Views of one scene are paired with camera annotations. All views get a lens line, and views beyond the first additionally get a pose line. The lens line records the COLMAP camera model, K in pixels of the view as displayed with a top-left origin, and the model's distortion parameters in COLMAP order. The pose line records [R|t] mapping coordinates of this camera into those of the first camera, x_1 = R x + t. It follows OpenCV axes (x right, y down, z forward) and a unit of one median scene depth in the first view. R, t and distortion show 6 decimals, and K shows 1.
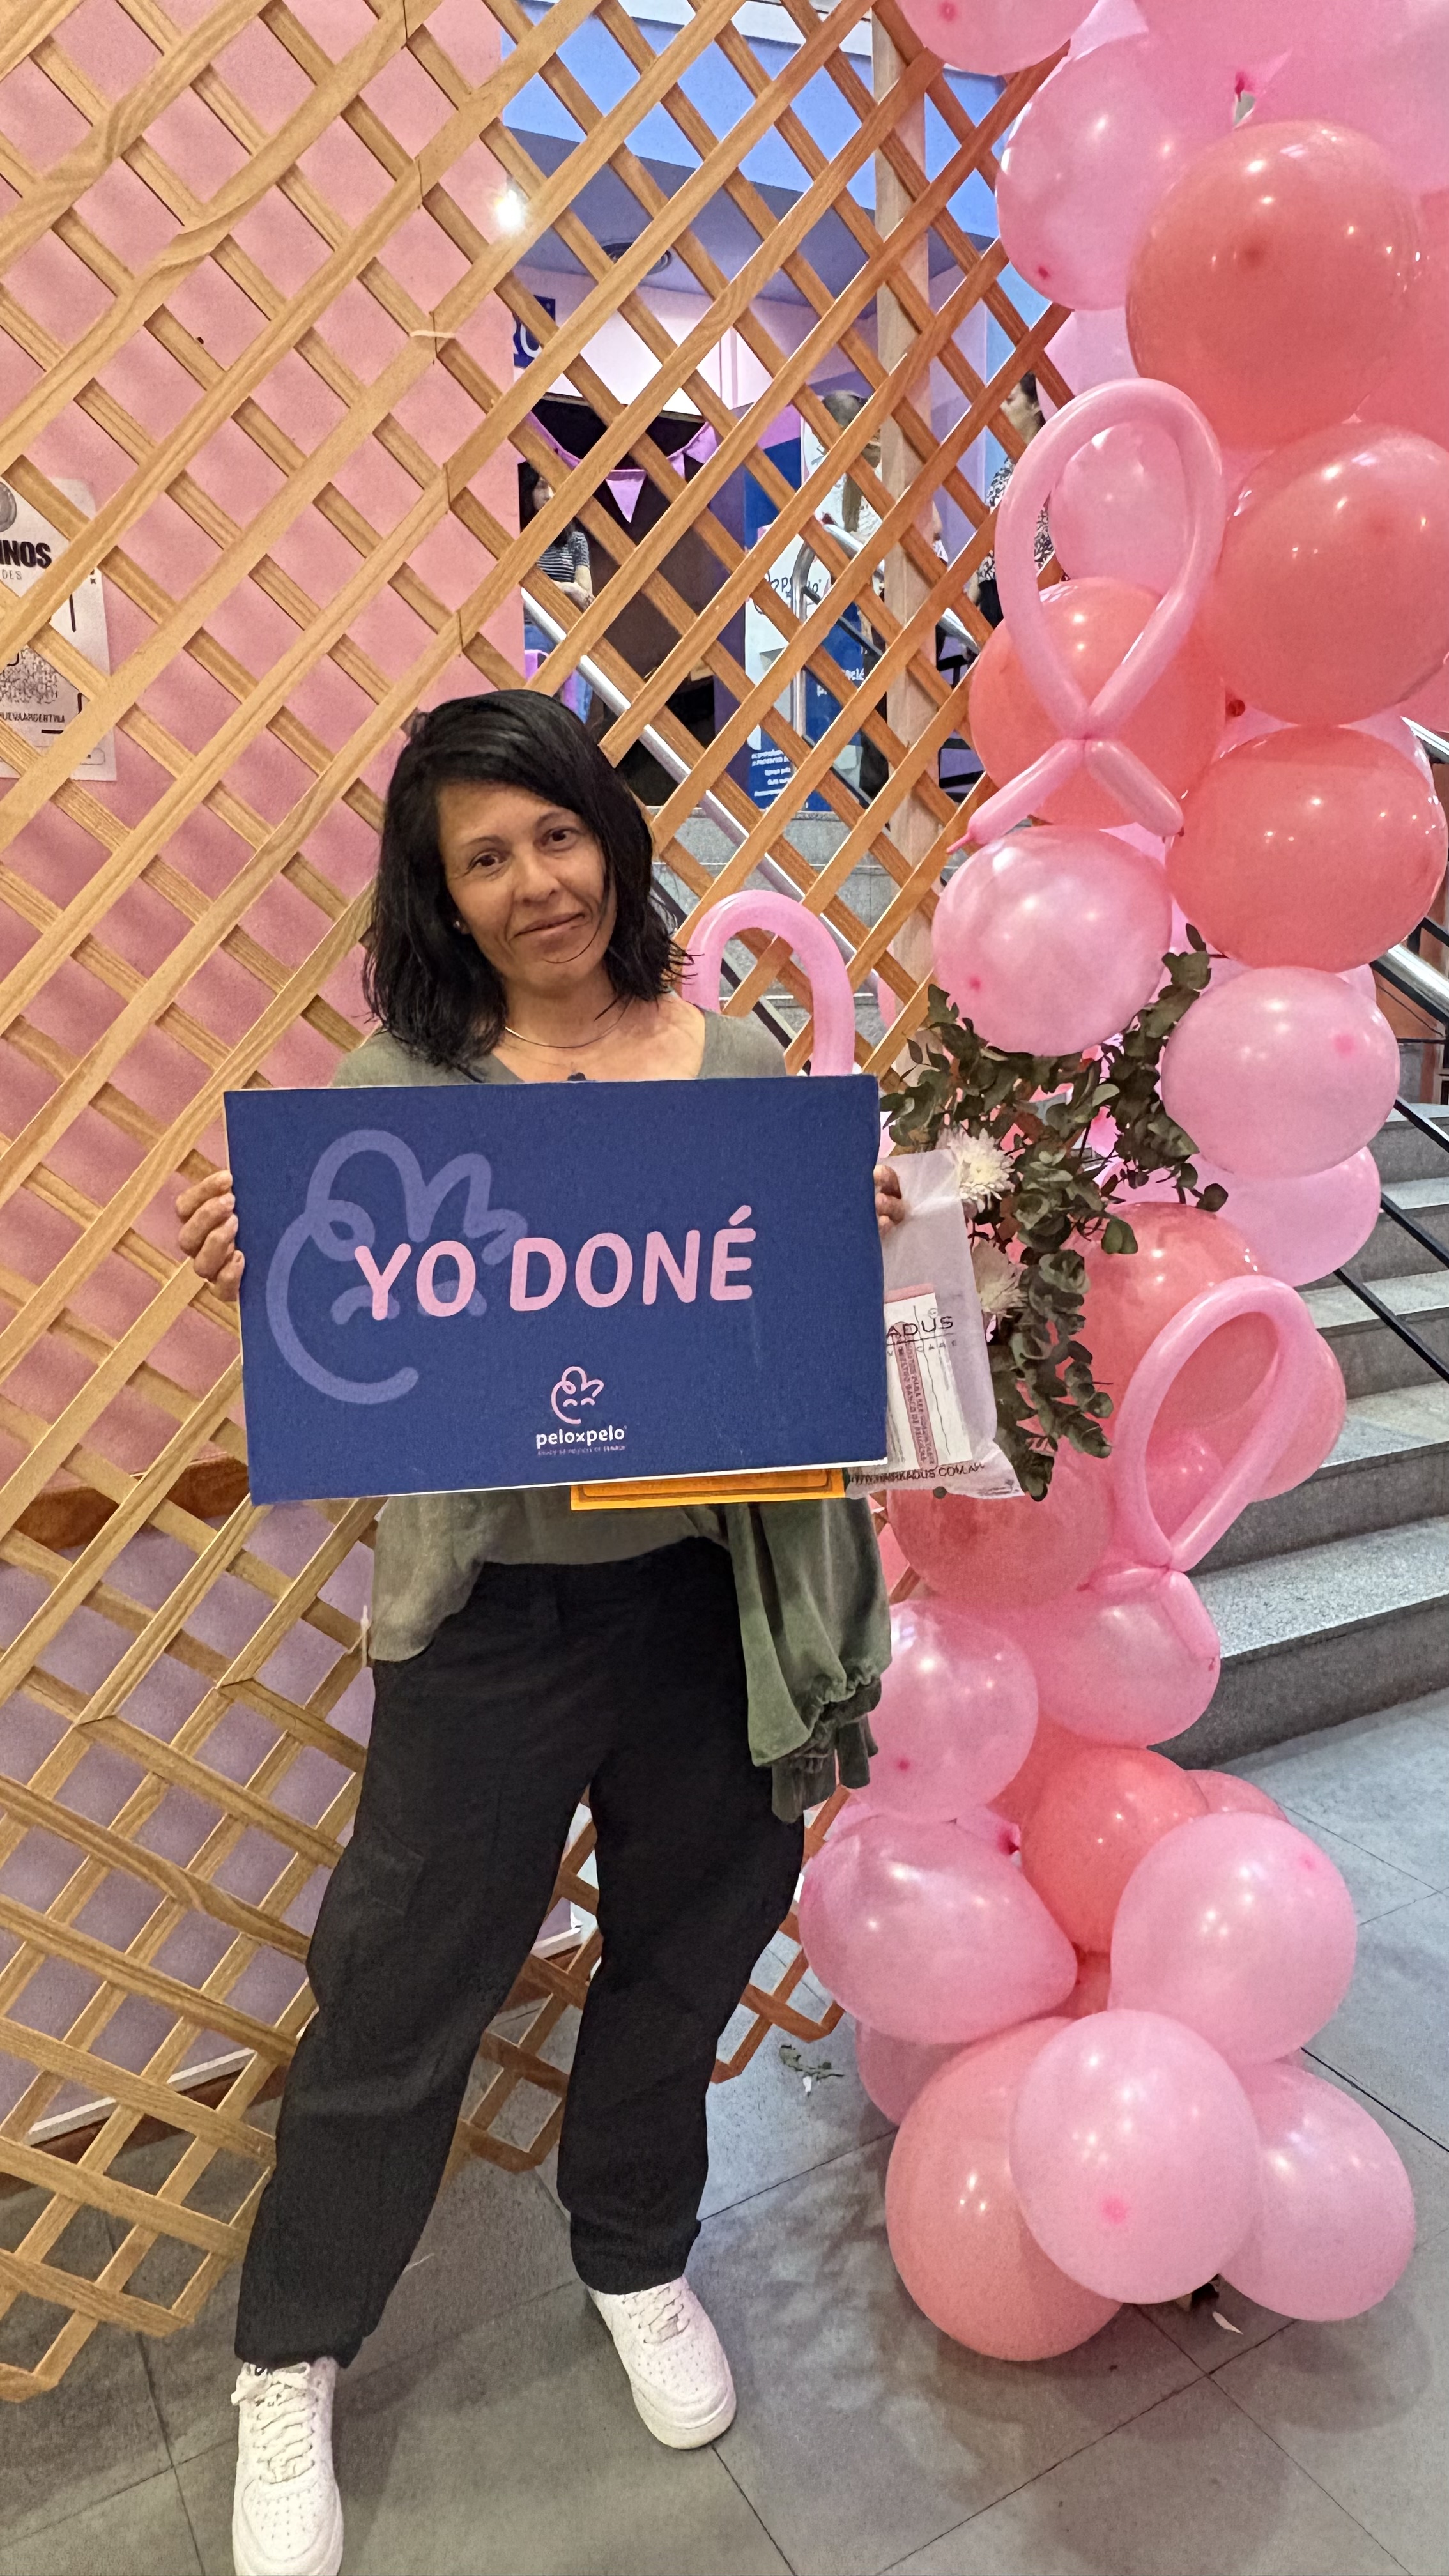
lens RADIAL K [[1720.7, 0, 725.7], [0, 1720.7, 1295.8], [0, 0, 1]] dist [0.000482, -0.000076]
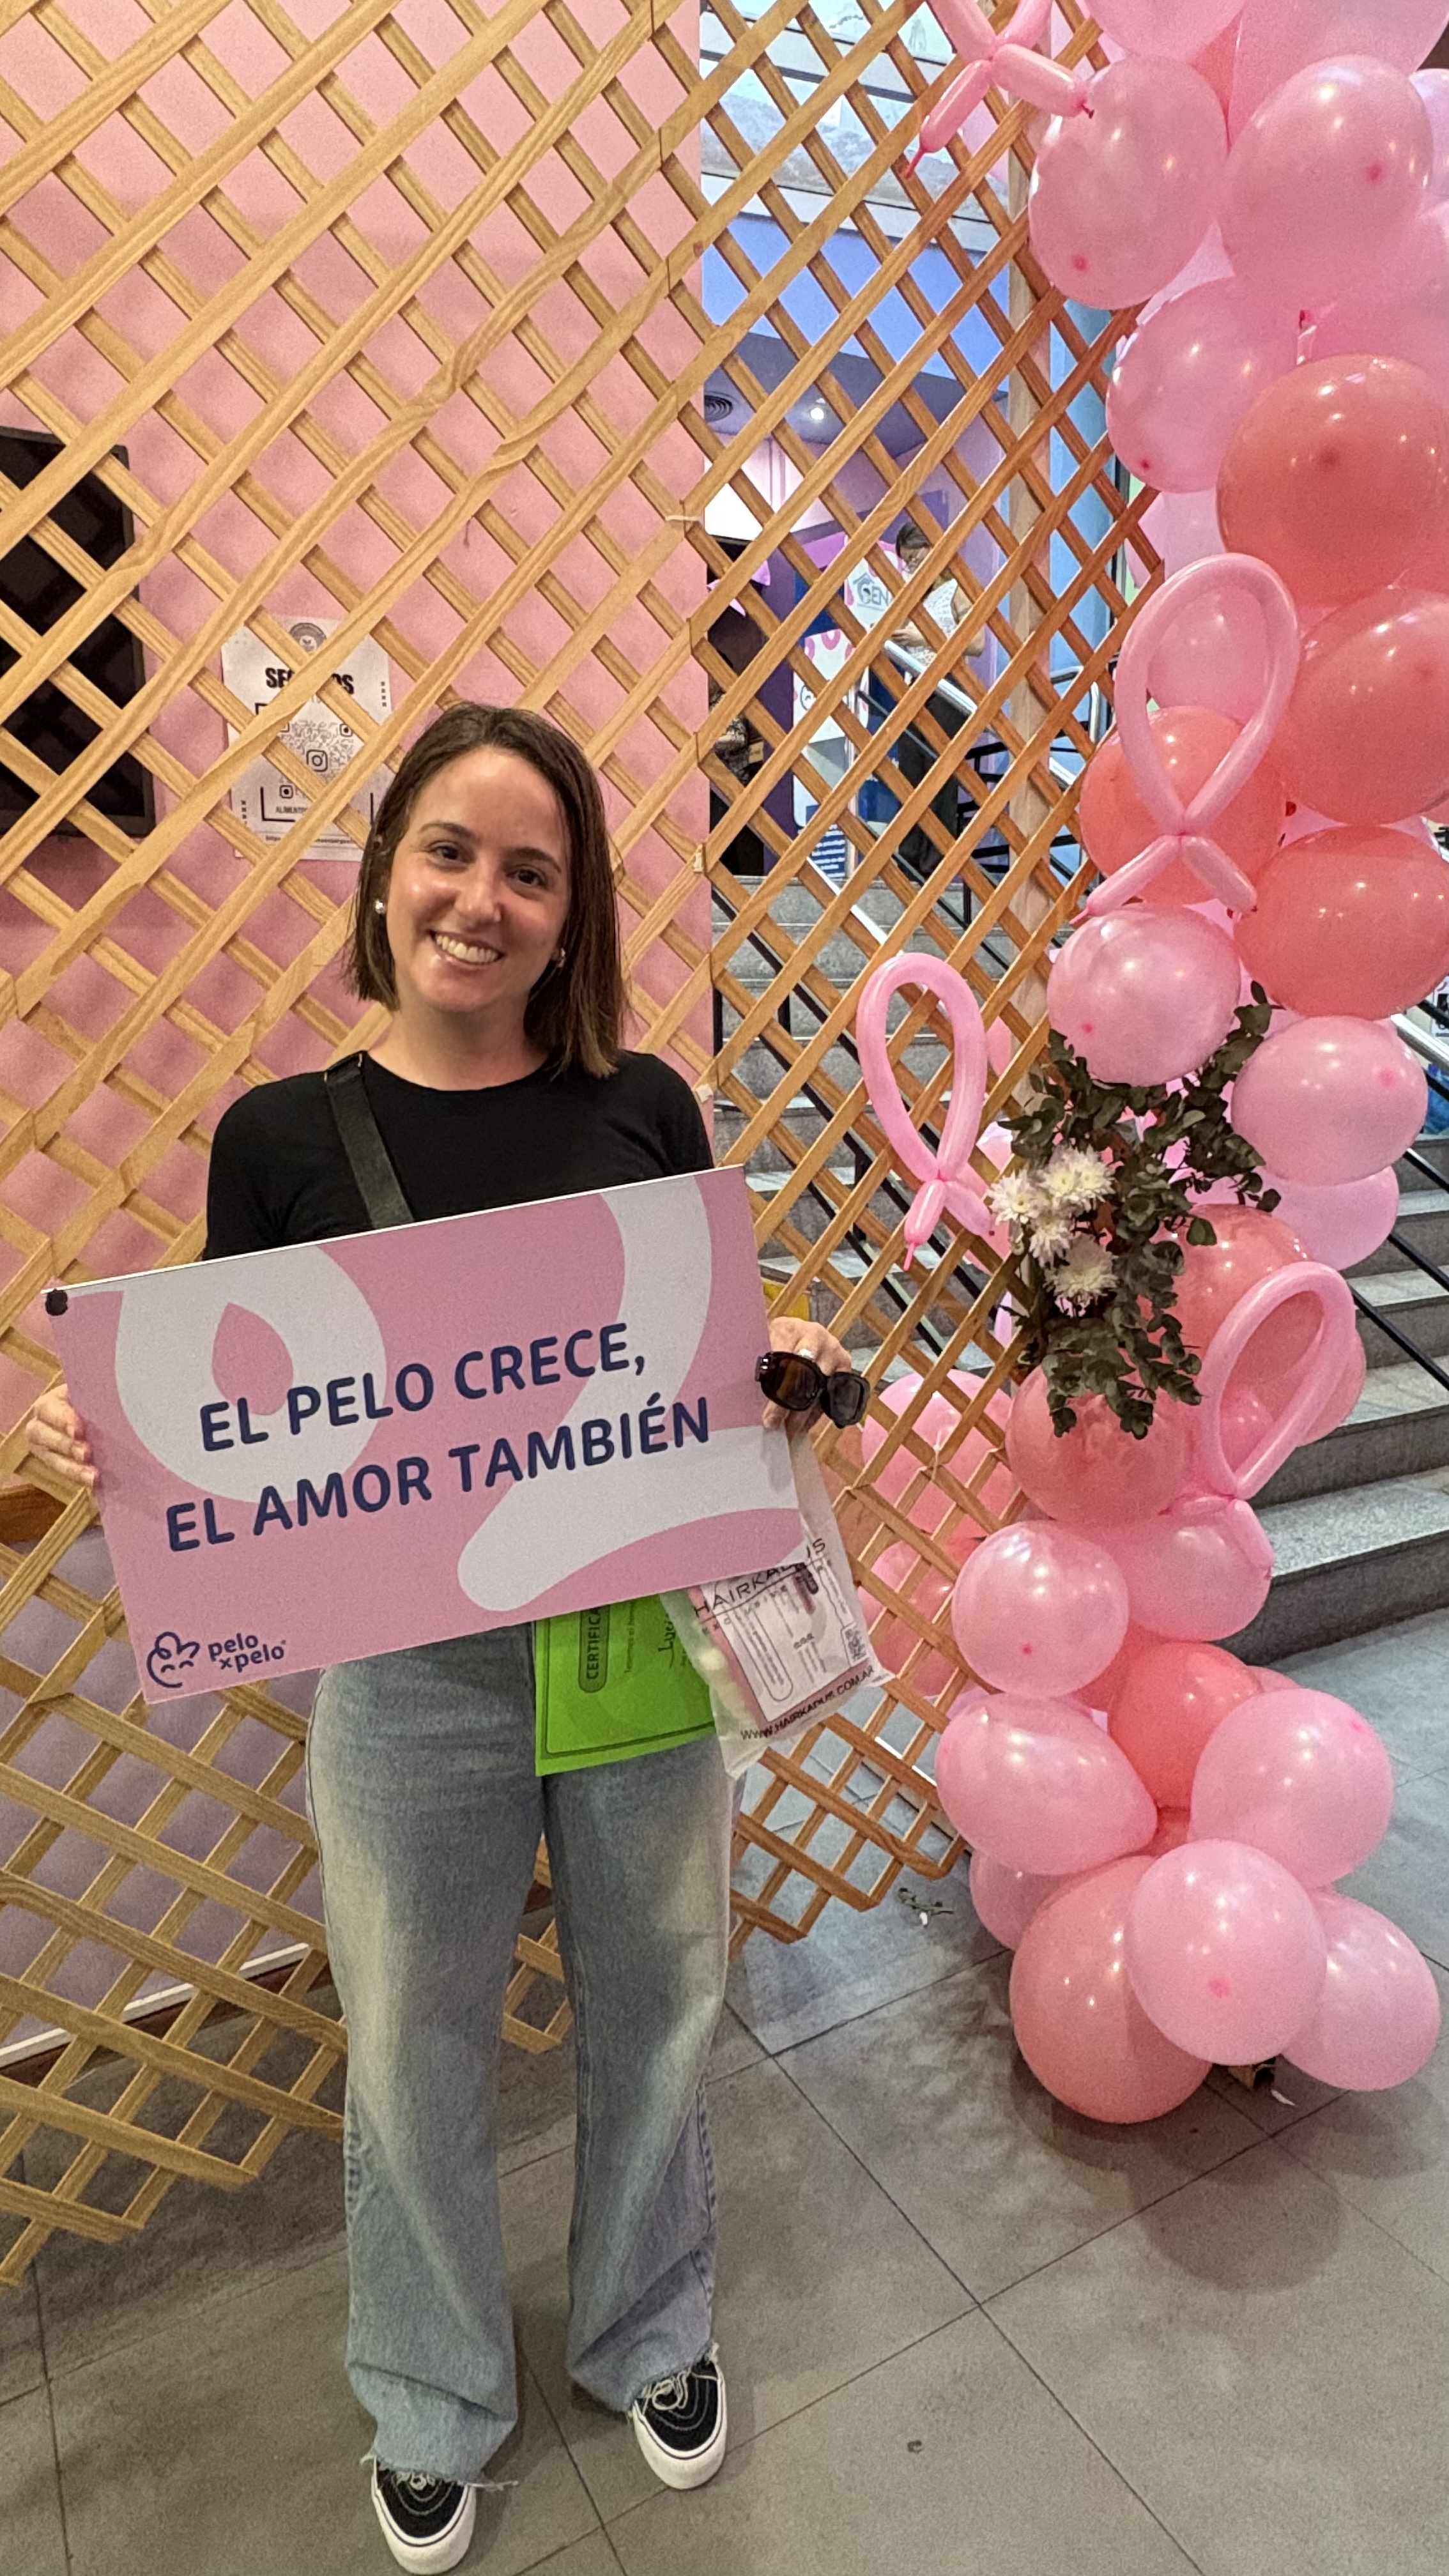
lens RADIAL K [[1512.4, 0, 724.5], [0, 1512.4, 1288.0], [0, 0, 1]] dist [-0.000612, -0.000272]
pose [[0.999962, 0.007168, -0.004928, -0.112408], [-0.007196, 0.999958, -0.005704, 0.016413], [0.004887, 0.005739, 0.999972, -0.103763]]
